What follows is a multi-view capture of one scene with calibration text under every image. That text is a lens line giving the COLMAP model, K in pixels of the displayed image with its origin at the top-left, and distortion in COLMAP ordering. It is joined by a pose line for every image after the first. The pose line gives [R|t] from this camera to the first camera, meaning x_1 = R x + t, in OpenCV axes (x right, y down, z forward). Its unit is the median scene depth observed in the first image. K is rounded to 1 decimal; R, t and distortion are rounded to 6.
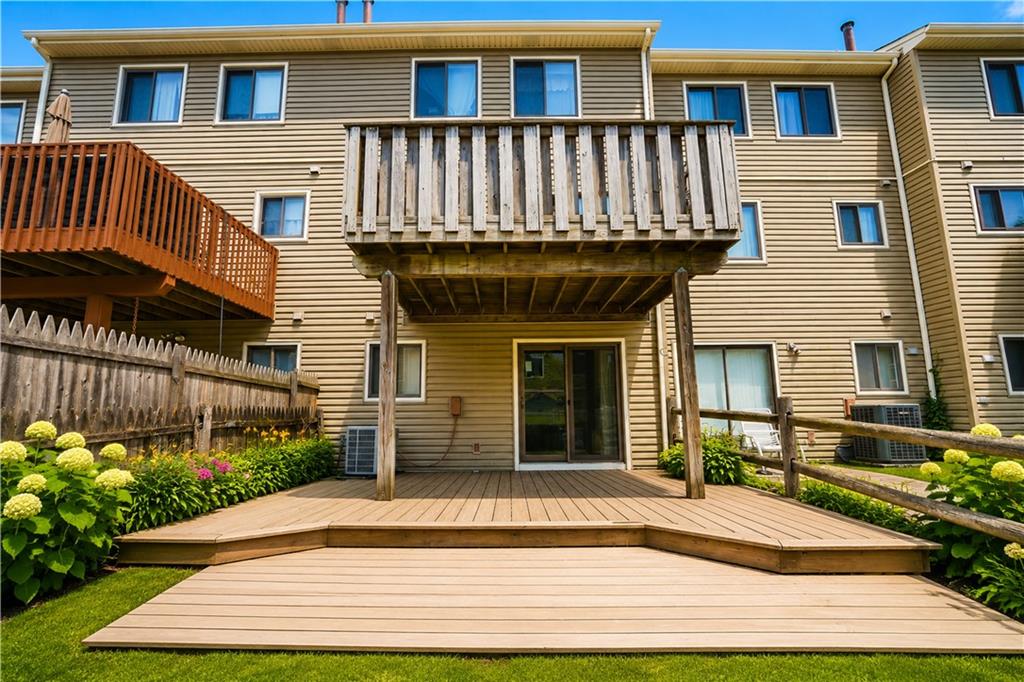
lens RADIAL K [[453.1, 0, 508.1], [0, 453.1, 358.0], [0, 0, 1]] dist [-0.001682, 0.000096]
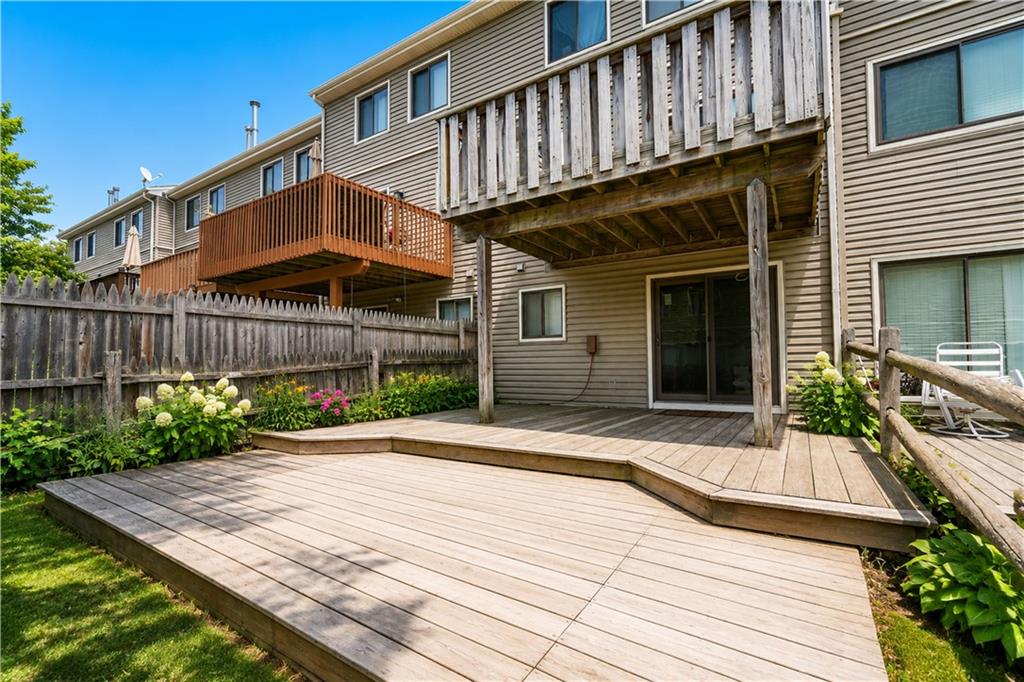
lens RADIAL K [[456.7, 0, 509.9], [0, 456.7, 342.5], [0, 0, 1]] dist [0.002287, 0.000245]
pose [[0.834968, -0.019300, -0.549960, 0.409200], [0.079194, 0.993196, 0.085381, -0.007695], [0.544570, -0.114844, 0.830815, 0.013308]]
